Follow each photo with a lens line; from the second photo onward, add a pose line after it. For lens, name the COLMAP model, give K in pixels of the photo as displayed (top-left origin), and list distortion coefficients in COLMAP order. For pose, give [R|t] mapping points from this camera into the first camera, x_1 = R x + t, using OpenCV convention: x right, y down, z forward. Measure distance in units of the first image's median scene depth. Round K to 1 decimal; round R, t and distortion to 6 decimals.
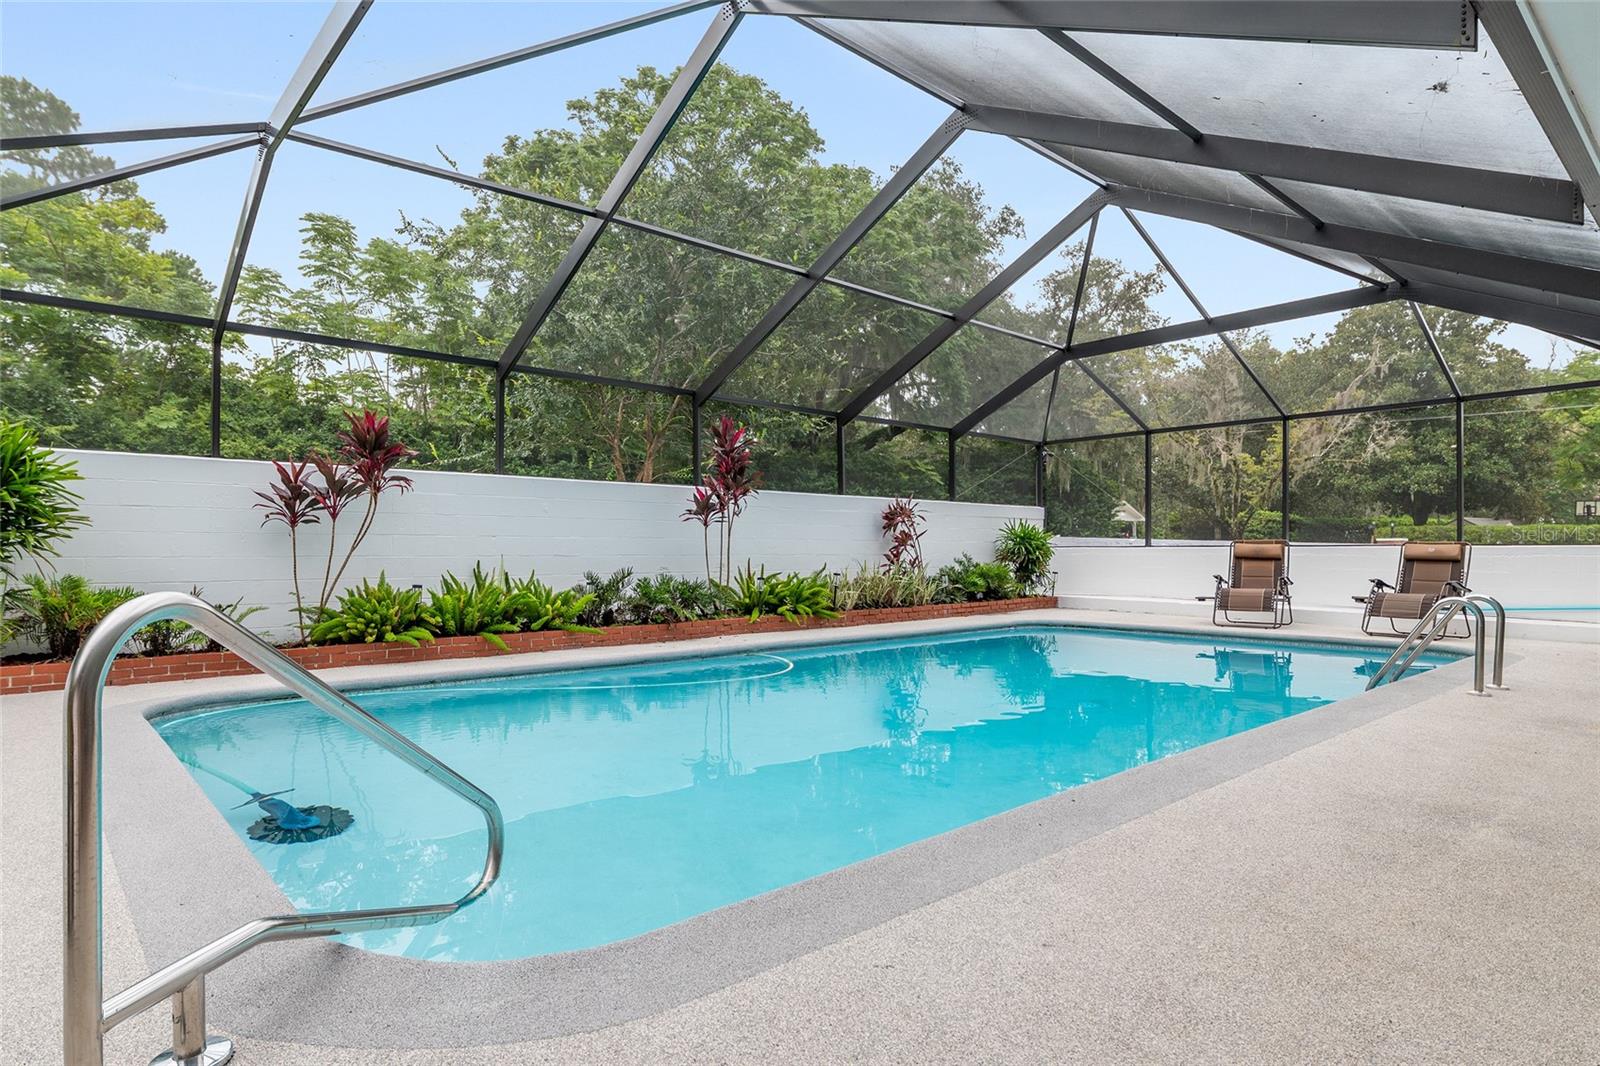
lens RADIAL K [[883.3, 0, 795.2], [0, 883.3, 537.5], [0, 0, 1]] dist [0.002391, 0.001138]
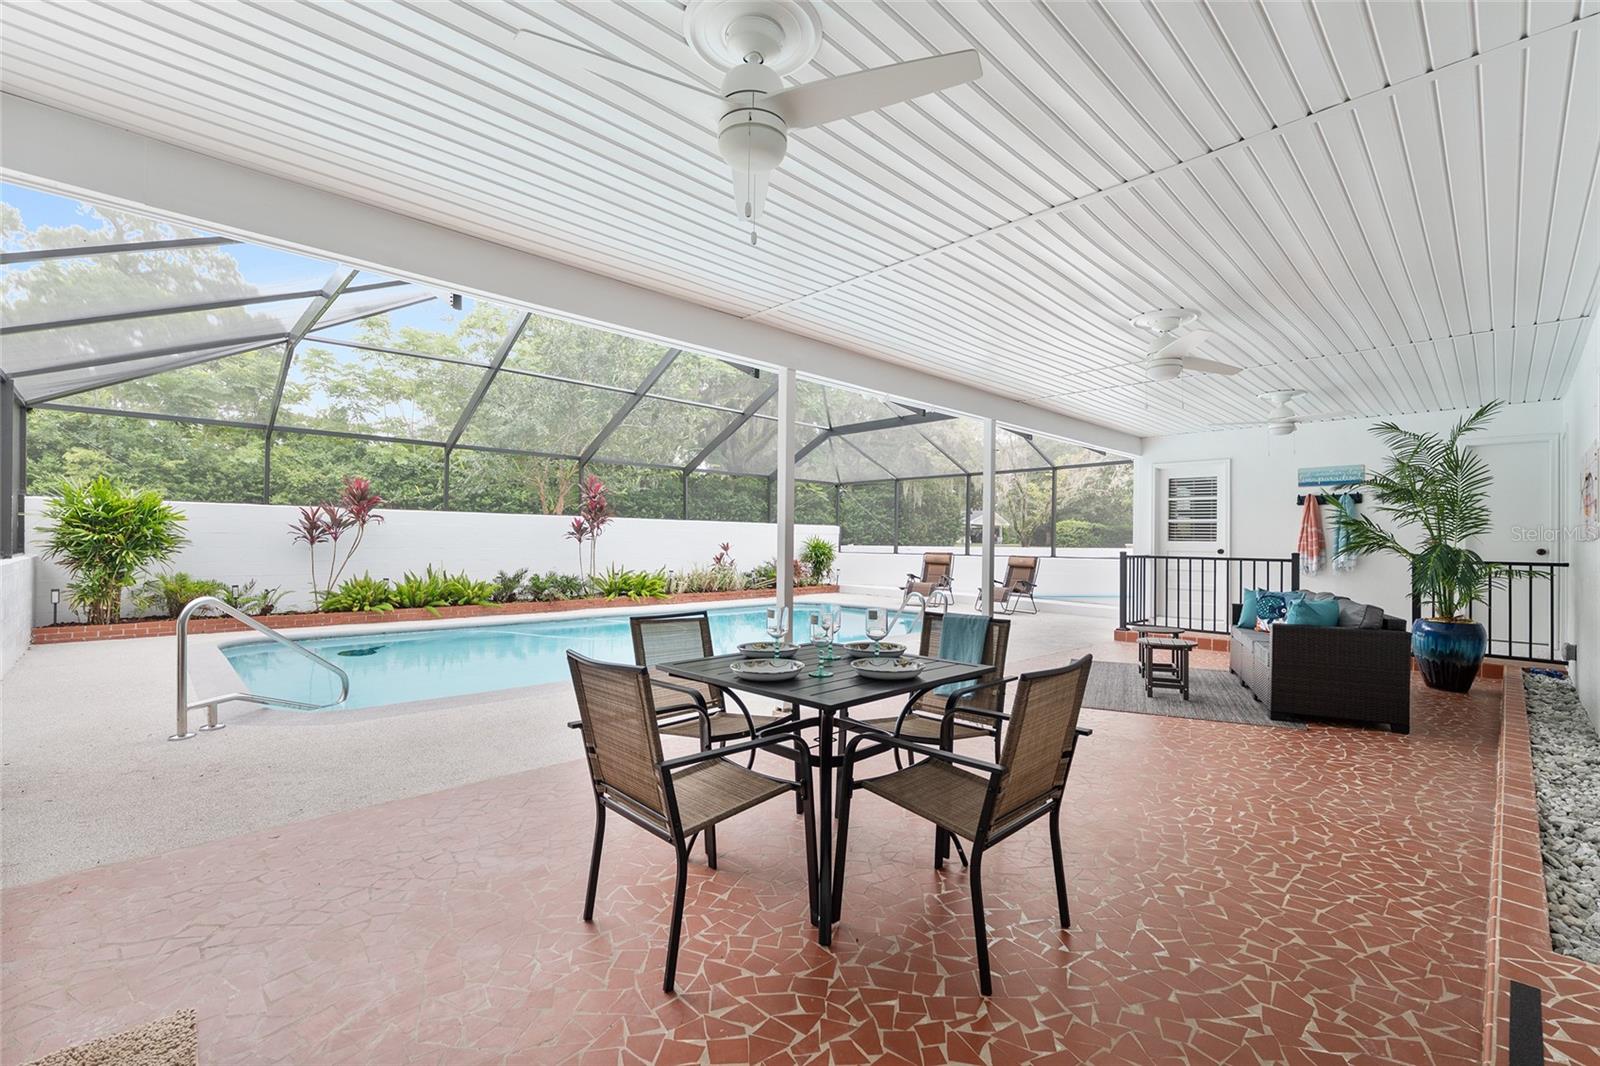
lens RADIAL K [[698.3, 0, 796.5], [0, 698.3, 535.2], [0, 0, 1]] dist [-0.001863, -0.000215]
pose [[0.999276, 0.011948, 0.036129, 0.265785], [-0.012162, 0.999910, 0.005708, -0.039493], [-0.036057, -0.006144, 0.999331, -0.322567]]
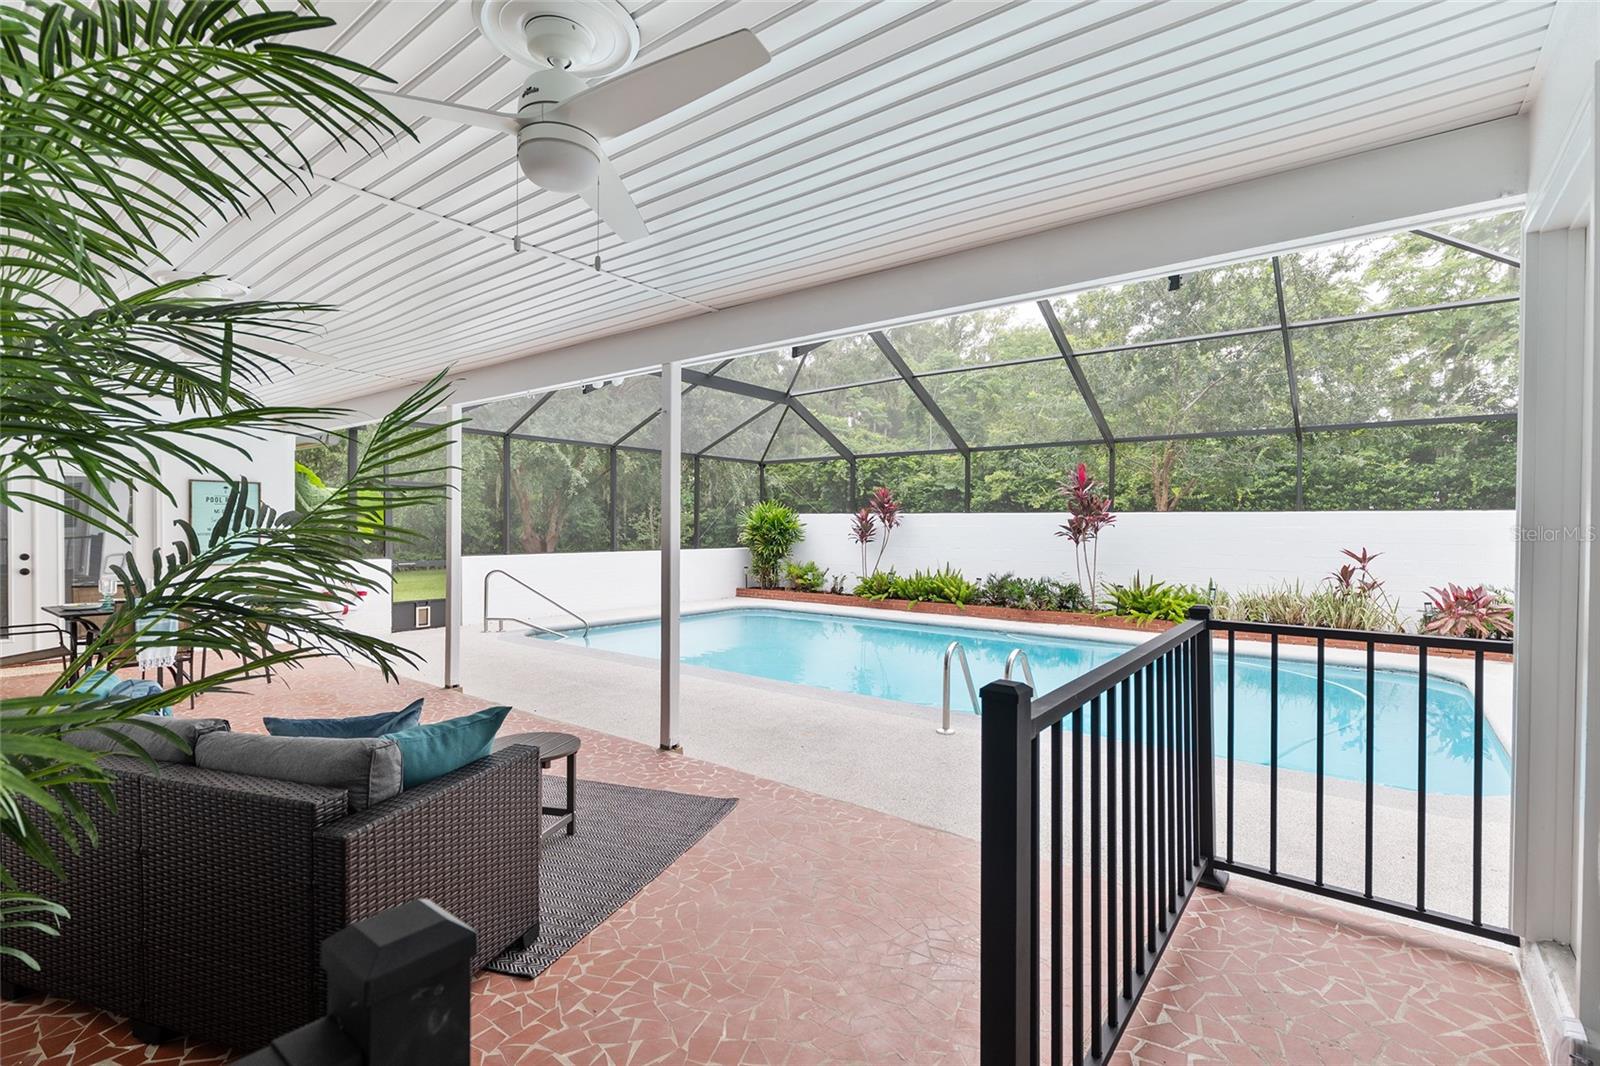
lens RADIAL K [[745.9, 0, 795.6], [0, 745.9, 536.4], [0, 0, 1]] dist [-0.001165, 0.000495]
pose [[0.172719, 0.015724, -0.984846, 0.998049], [0.010135, 0.999791, 0.017740, -0.050486], [0.984919, -0.013045, 0.172524, 0.399055]]
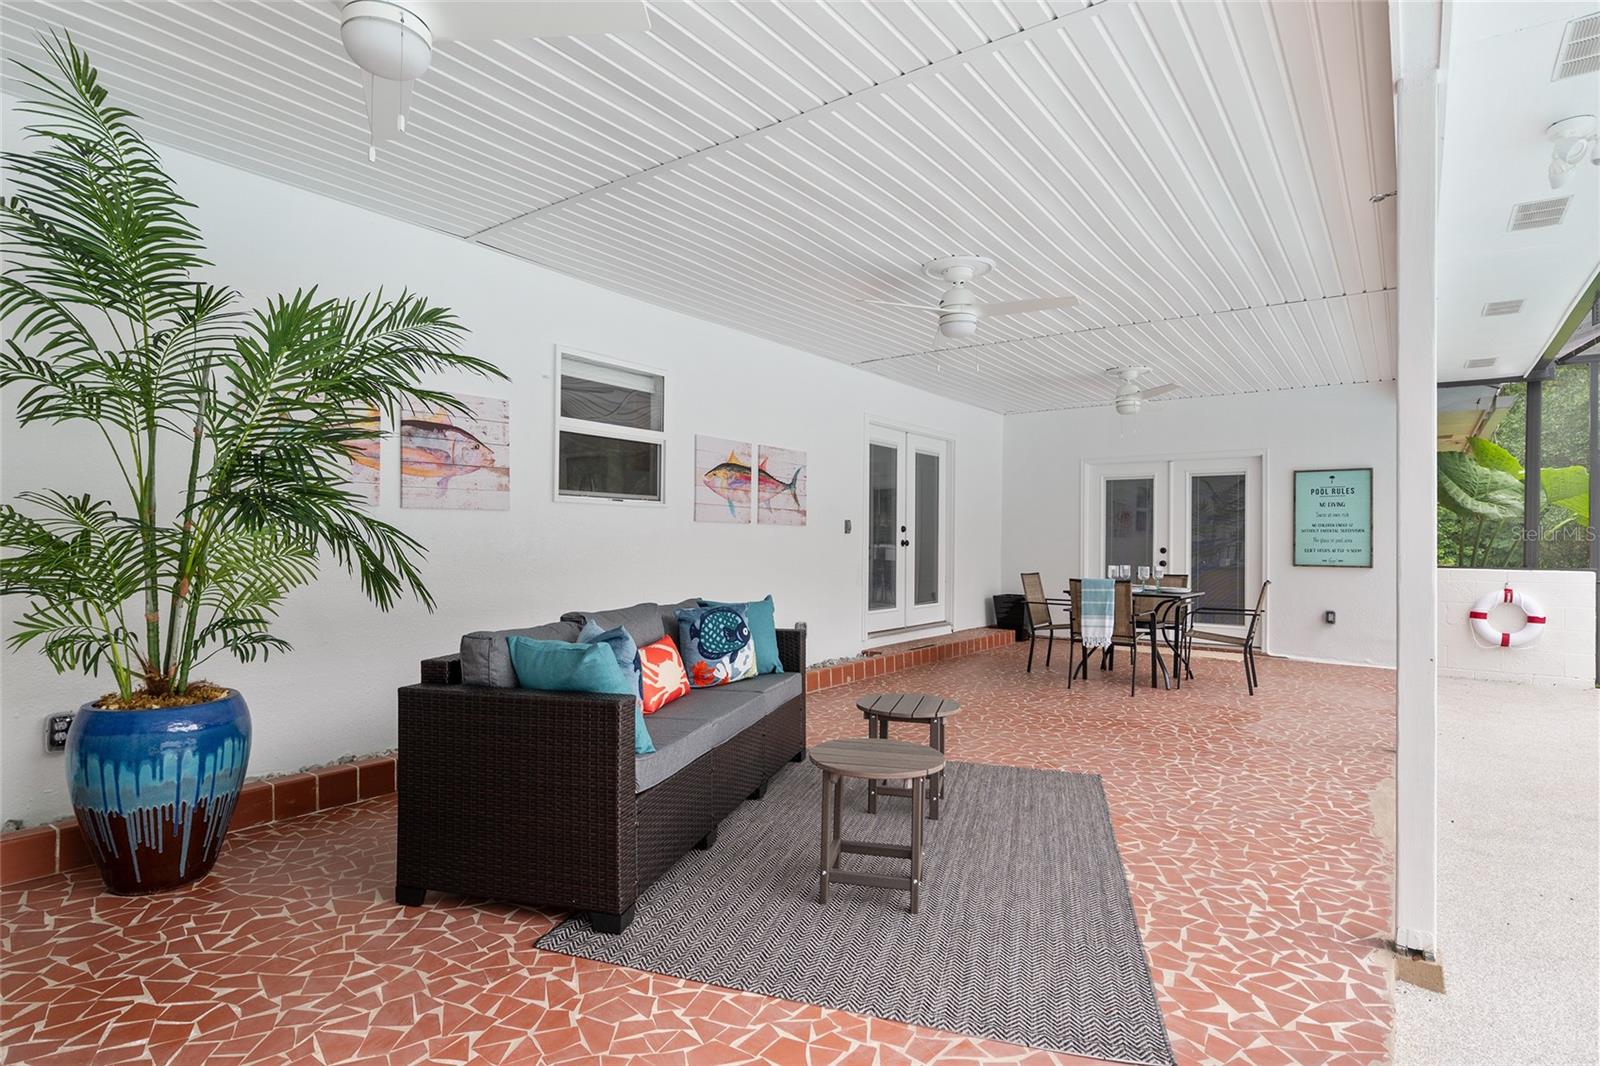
lens RADIAL K [[823.9, 0, 800.0], [0, 823.9, 533.0], [0, 0, 1]] dist [-0.001108, -0.000818]
pose [[-0.980536, -0.011693, -0.195992, 0.720075], [-0.006391, 0.999597, -0.027665, -0.016066], [0.196236, -0.025874, -0.980215, 0.604388]]
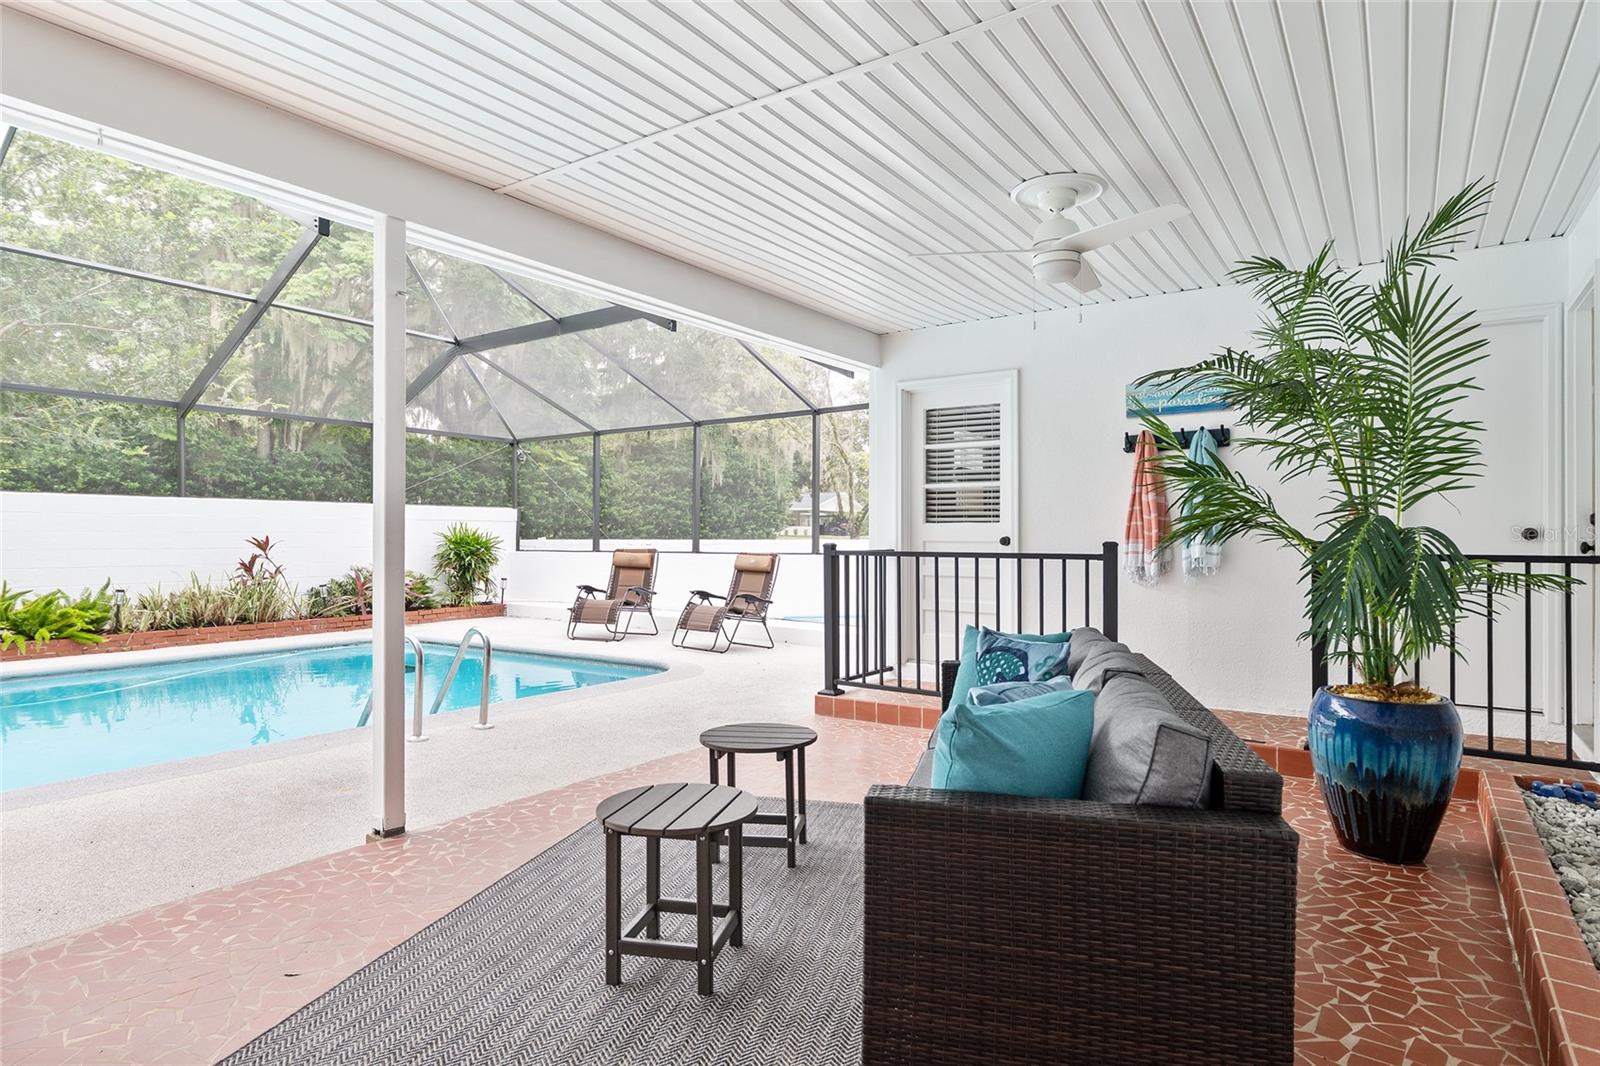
lens RADIAL K [[888.4, 0, 800.0], [0, 888.4, 533.0], [0, 0, 1]] dist [0.006046, 0.001526]
pose [[0.973066, 0.001666, 0.230519, 0.575964], [-0.004278, 0.999932, 0.010832, -0.031441], [-0.230486, -0.011526, 0.973007, -0.000503]]
